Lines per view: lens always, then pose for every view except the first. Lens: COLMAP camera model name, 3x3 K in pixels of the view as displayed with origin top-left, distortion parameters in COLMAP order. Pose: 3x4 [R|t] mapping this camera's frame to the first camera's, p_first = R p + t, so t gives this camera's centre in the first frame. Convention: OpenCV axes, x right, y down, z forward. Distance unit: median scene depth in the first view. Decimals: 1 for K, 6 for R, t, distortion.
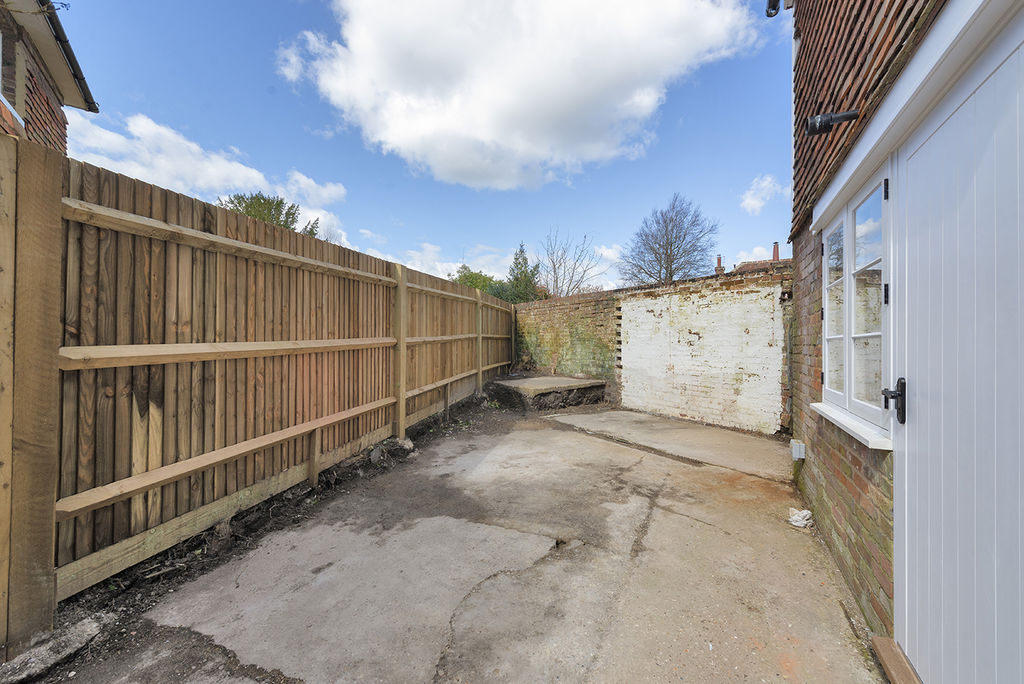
lens RADIAL K [[422.6, 0, 511.1], [0, 422.6, 340.2], [0, 0, 1]] dist [0.002352, -0.001707]
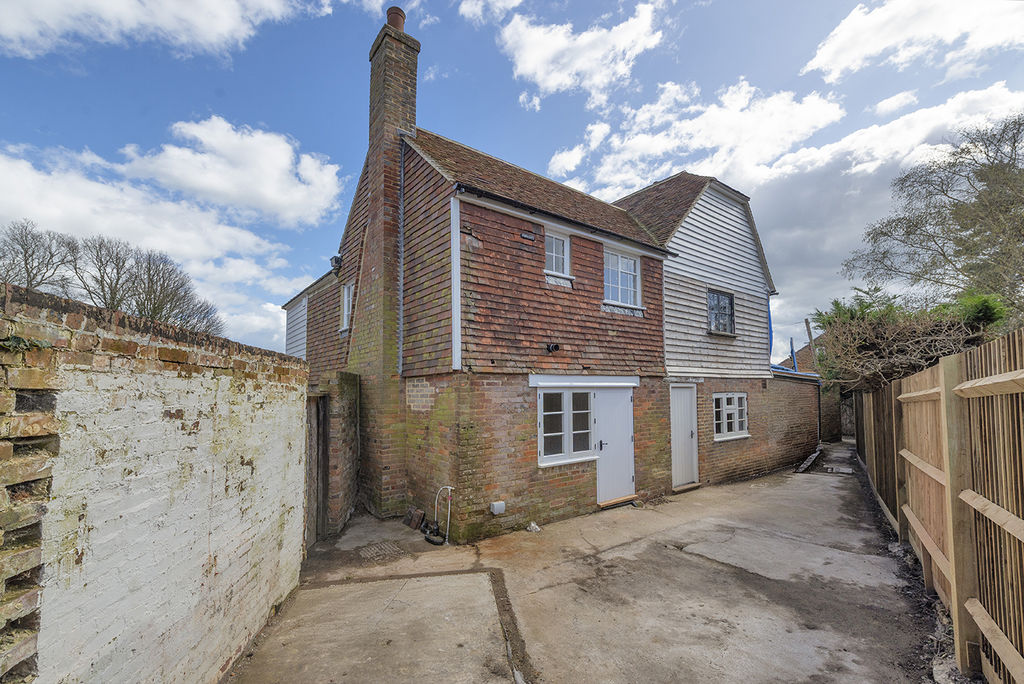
lens RADIAL K [[422.6, 0, 416.6], [0, 422.6, 380.2], [0, 0, 1]] dist [0.002352, -0.001707]
pose [[-0.833373, 0.025309, 0.552131, 0.021321], [0.008307, 0.999412, -0.033275, -0.151120], [-0.552649, -0.023144, -0.833093, 2.145149]]
